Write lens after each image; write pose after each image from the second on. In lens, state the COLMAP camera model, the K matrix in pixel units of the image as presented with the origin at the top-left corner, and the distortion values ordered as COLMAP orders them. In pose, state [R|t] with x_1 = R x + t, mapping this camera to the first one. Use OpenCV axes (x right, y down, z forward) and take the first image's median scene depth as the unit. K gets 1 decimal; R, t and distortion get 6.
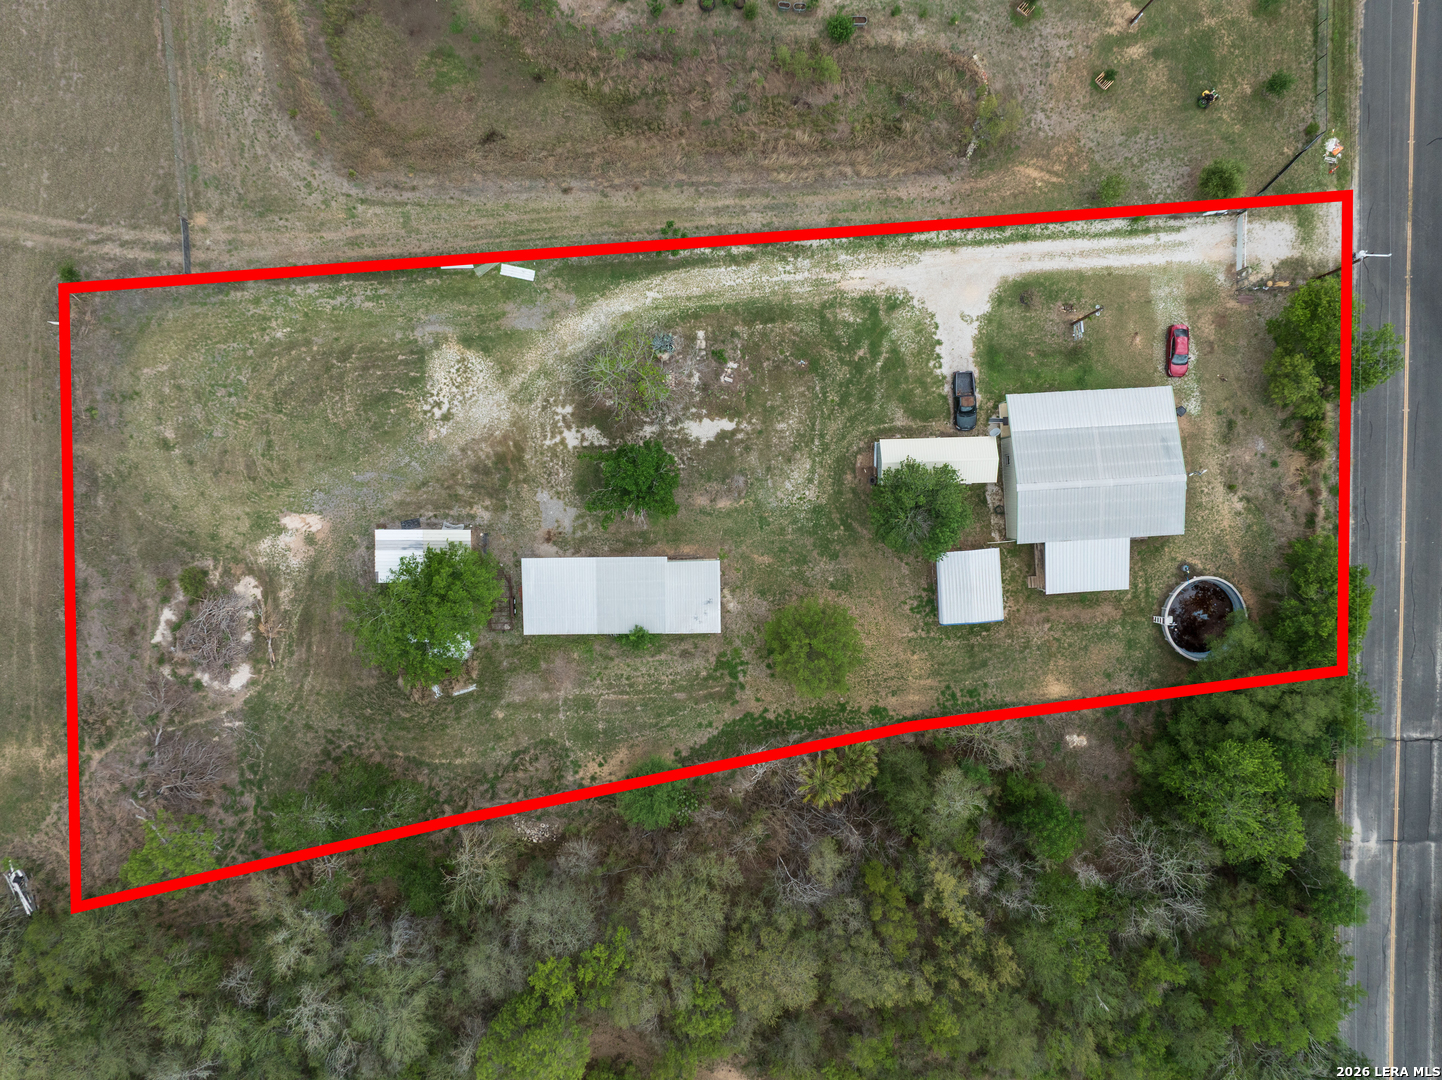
lens RADIAL K [[995.3, 0, 721.0], [0, 995.3, 540.0], [0, 0, 1]] dist [-0.037793, 0.004646]
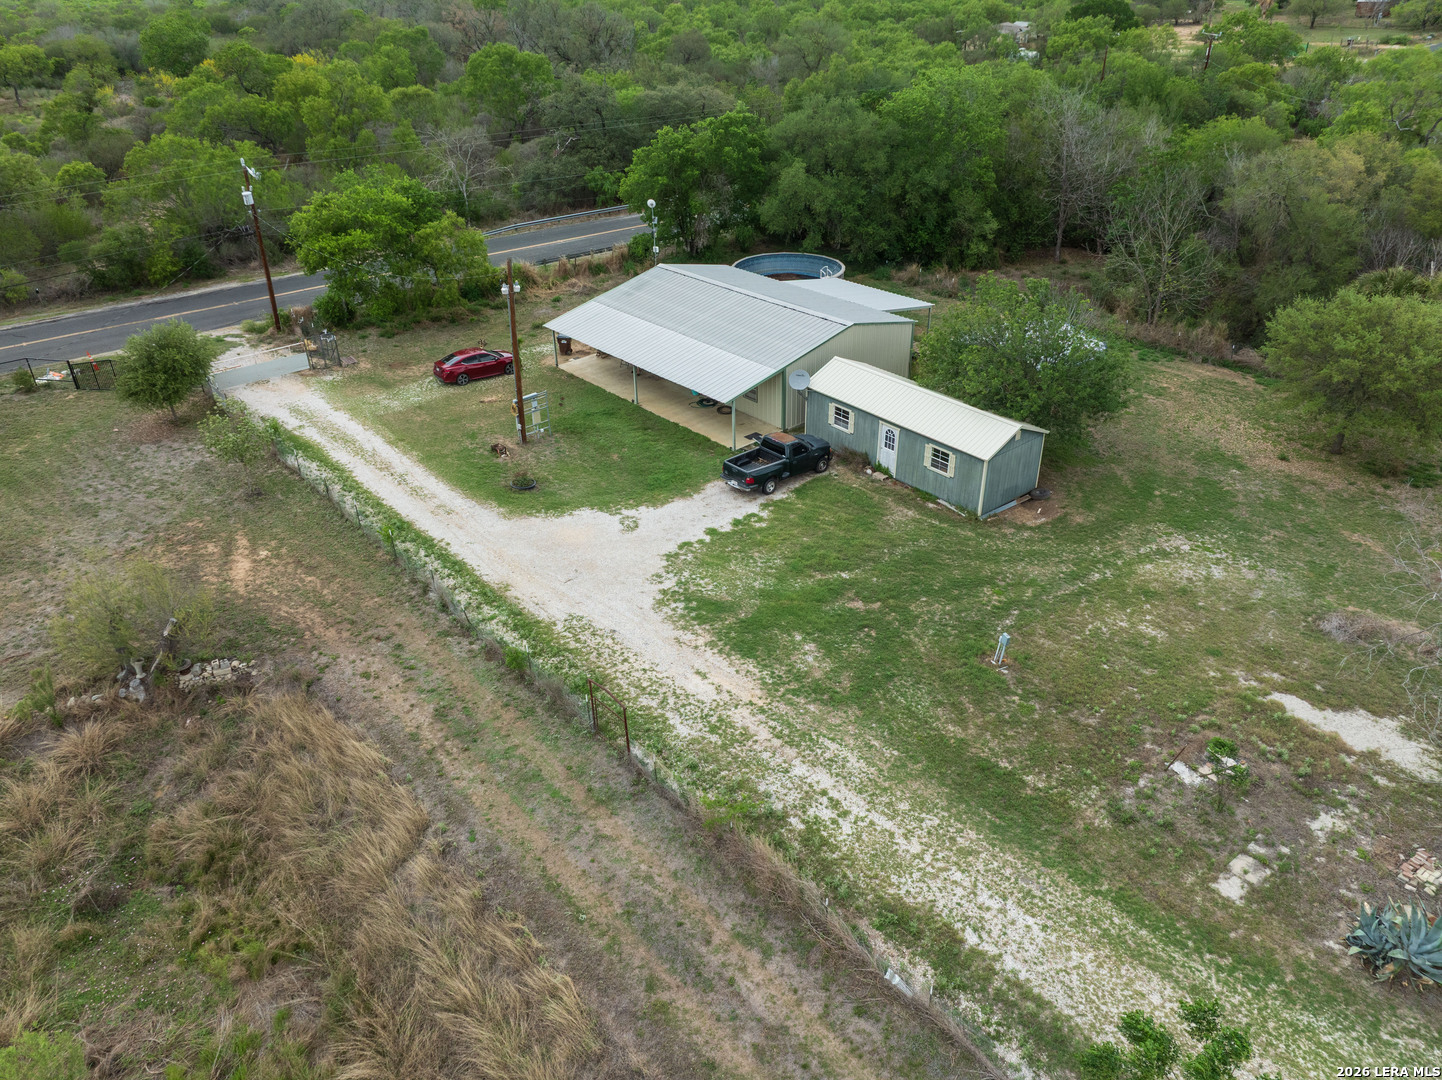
lens RADIAL K [[1011.5, 0, 723.7], [0, 1011.5, 538.1], [0, 0, 1]] dist [-0.028693, -0.017548]
pose [[-0.612244, -0.395294, 0.684763, -0.082664], [0.789808, -0.346161, 0.506335, -0.415982], [0.036887, 0.850832, 0.524141, 0.773066]]
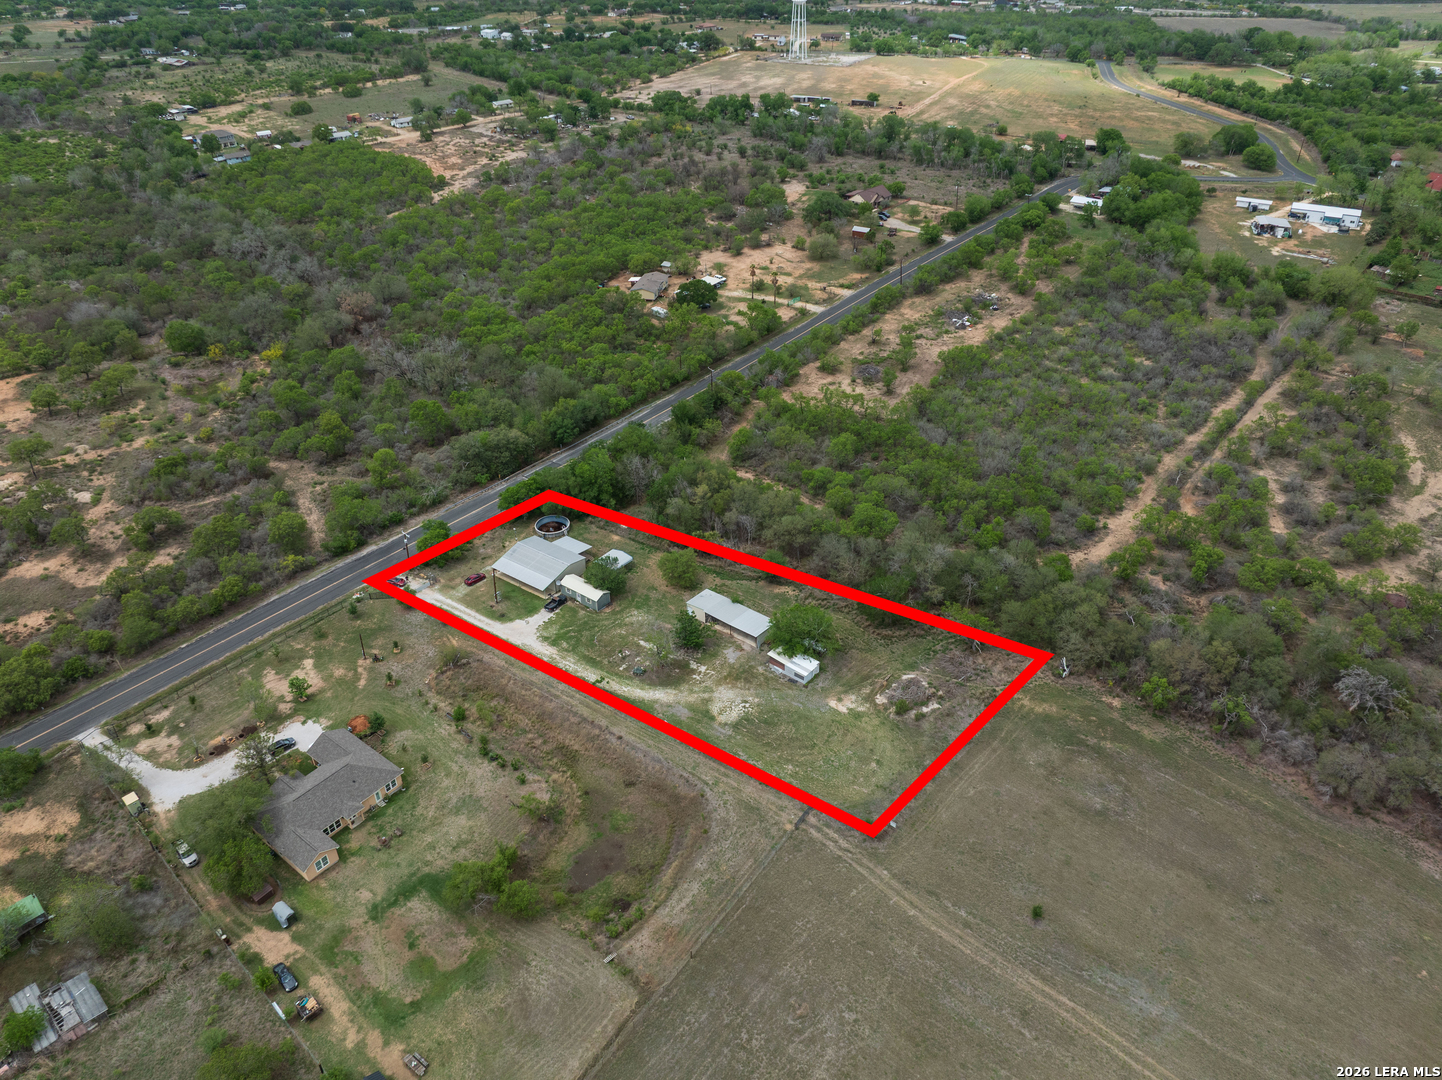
lens RADIAL K [[1011.5, 0, 723.7], [0, 1011.5, 538.1], [0, 0, 1]] dist [-0.028693, -0.017548]
pose [[-0.777695, -0.343105, 0.526753, -1.181887], [0.628286, -0.452384, 0.632934, -1.263867], [0.021132, 0.823181, 0.567385, -0.392683]]
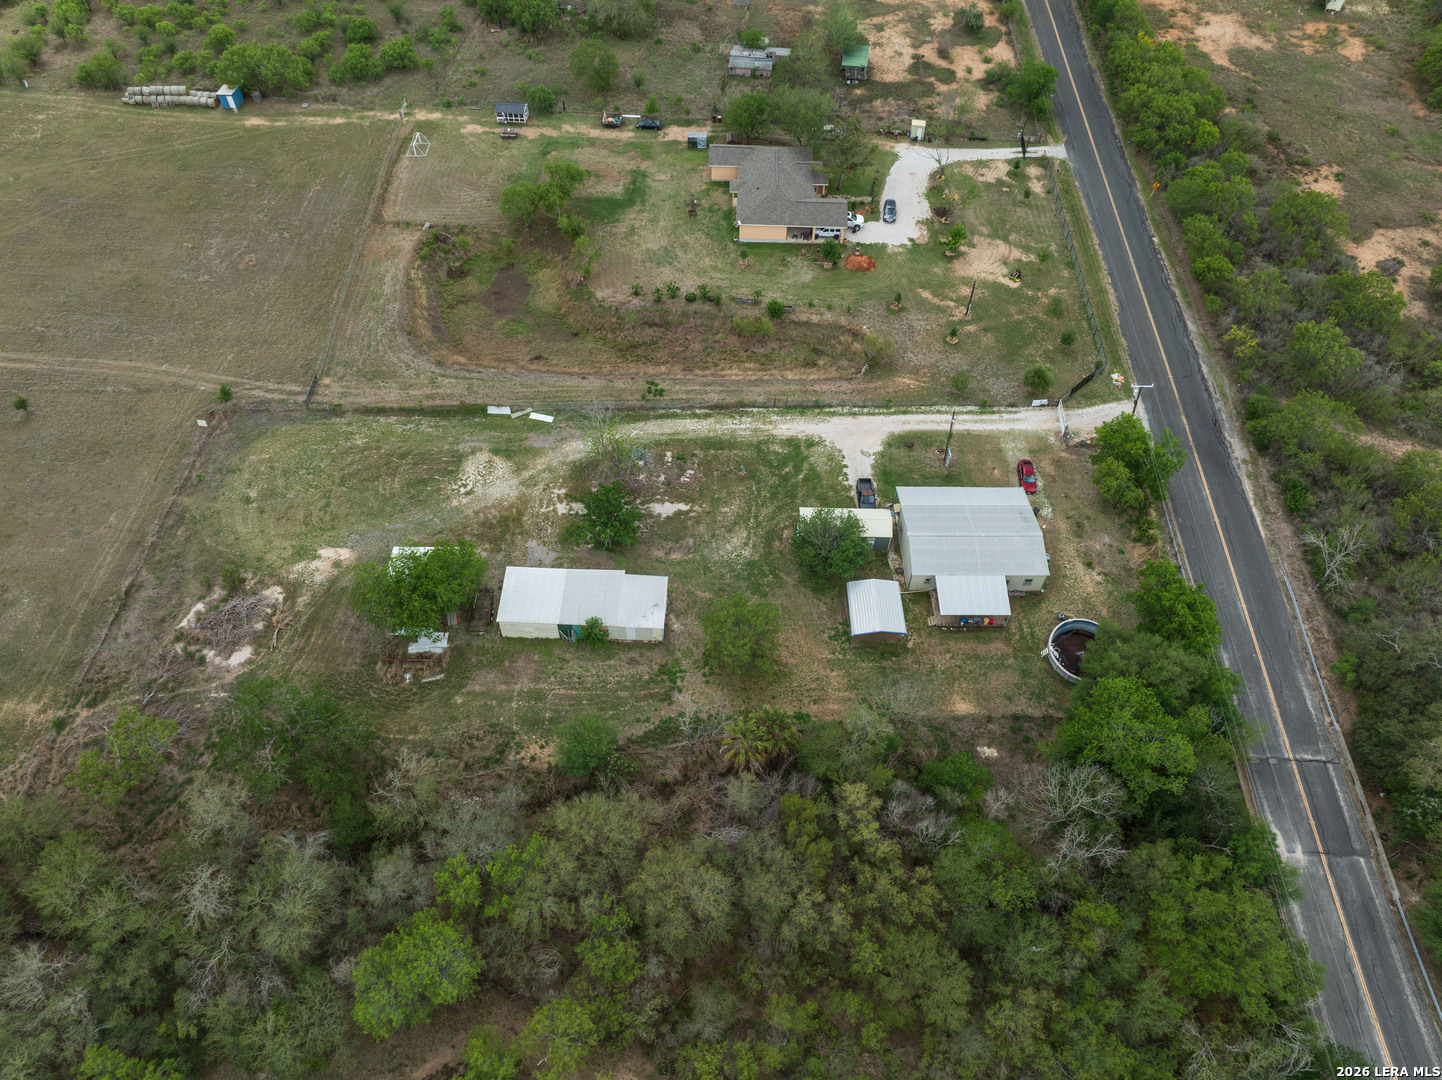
lens RADIAL K [[1011.5, 0, 723.7], [0, 1011.5, 538.1], [0, 0, 1]] dist [-0.028693, -0.017548]
pose [[0.998719, 0.043828, -0.025287, 0.093895], [-0.049818, 0.764195, -0.643059, 0.758998], [-0.008860, 0.643495, 0.765399, 0.020204]]
